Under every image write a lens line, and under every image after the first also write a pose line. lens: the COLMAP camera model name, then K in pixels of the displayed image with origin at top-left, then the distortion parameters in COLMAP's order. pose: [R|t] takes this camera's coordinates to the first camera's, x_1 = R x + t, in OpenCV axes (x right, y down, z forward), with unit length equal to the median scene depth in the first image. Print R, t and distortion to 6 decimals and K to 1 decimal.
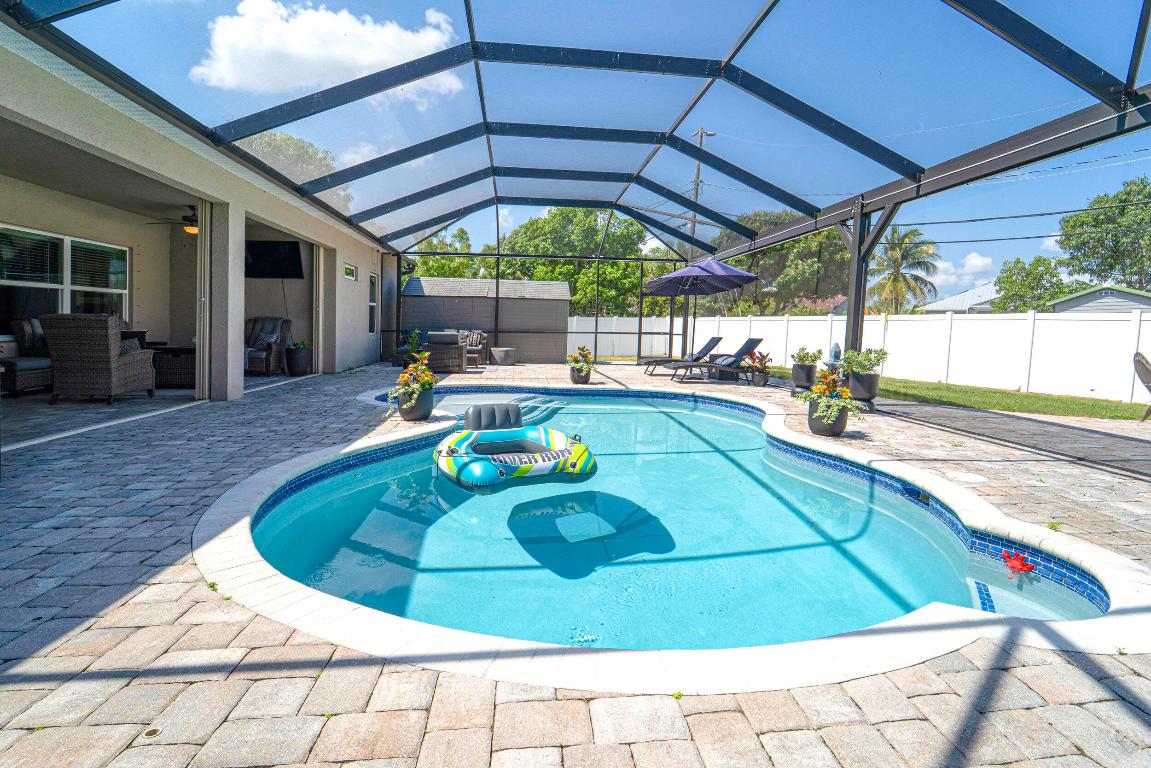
lens RADIAL K [[536.3, 0, 596.9], [0, 536.3, 377.7], [0, 0, 1]] dist [-0.018355, -0.000509]
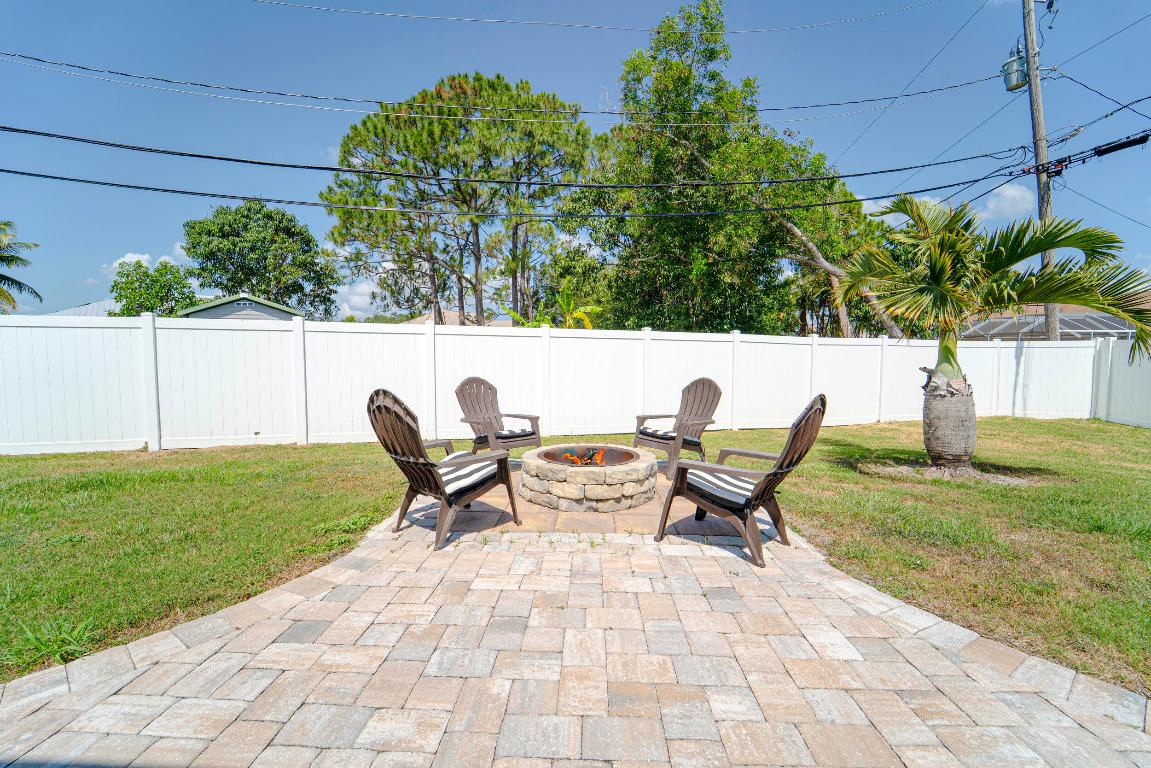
lens RADIAL K [[476.1, 0, 577.6], [0, 476.1, 381.3], [0, 0, 1]] dist [-0.029240, -0.000302]
pose [[0.171251, -0.071702, 0.982615, 0.434785], [0.090665, 0.994263, 0.056751, -0.040702], [-0.981047, 0.079370, 0.176769, 0.498460]]
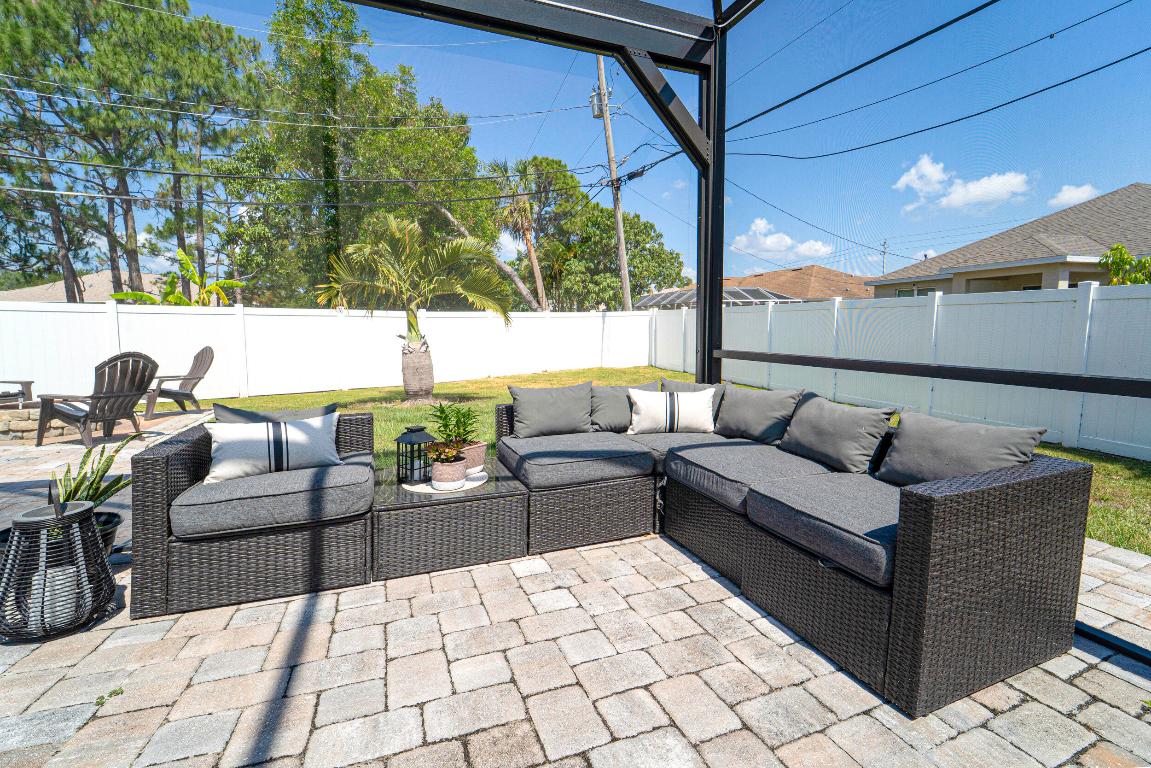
lens RADIAL K [[536.3, 0, 596.9], [0, 536.3, 377.7], [0, 0, 1]] dist [-0.018355, -0.000509]
pose [[-0.260030, -0.100178, 0.960390, 0.133201], [0.085909, 0.988259, 0.126345, -0.006017], [-0.961771, 0.115359, -0.248371, 0.139537]]
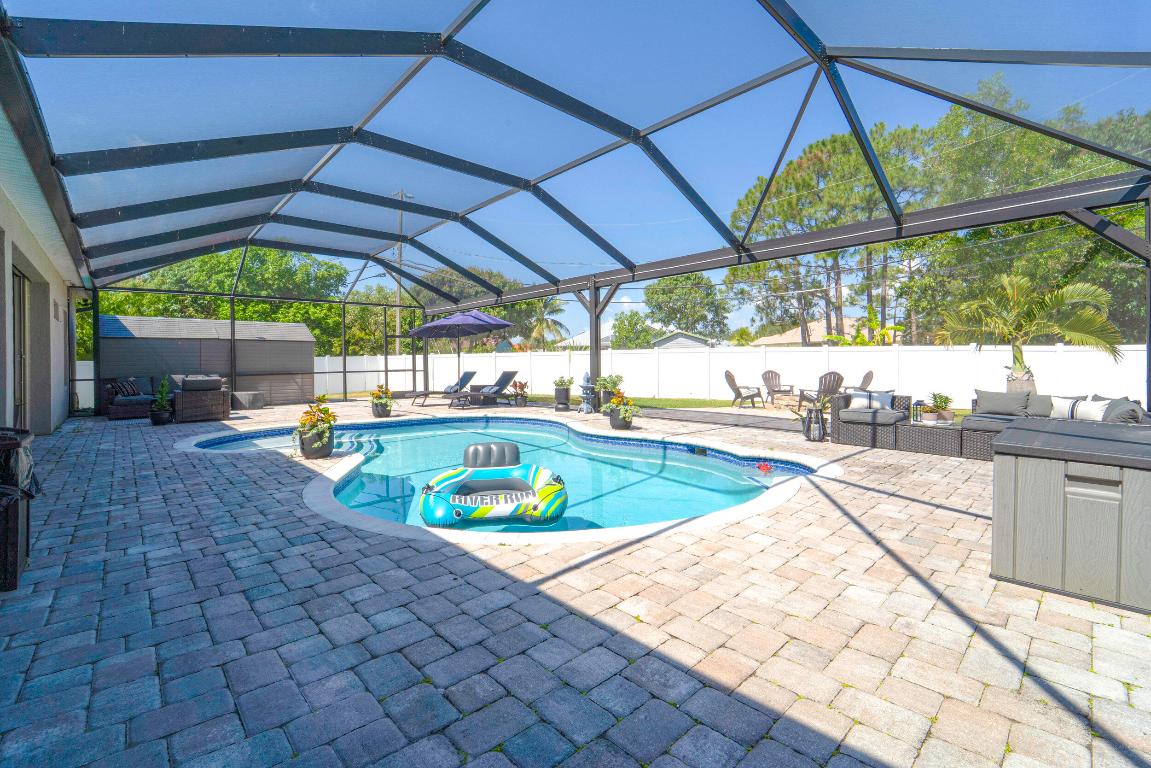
lens RADIAL K [[476.1, 0, 577.6], [0, 476.1, 381.3], [0, 0, 1]] dist [-0.029240, -0.000302]
pose [[0.817111, -0.049795, 0.574326, -0.243692], [0.080020, 0.996415, -0.027456, -0.003826], [-0.570900, 0.068392, 0.818166, -0.050105]]
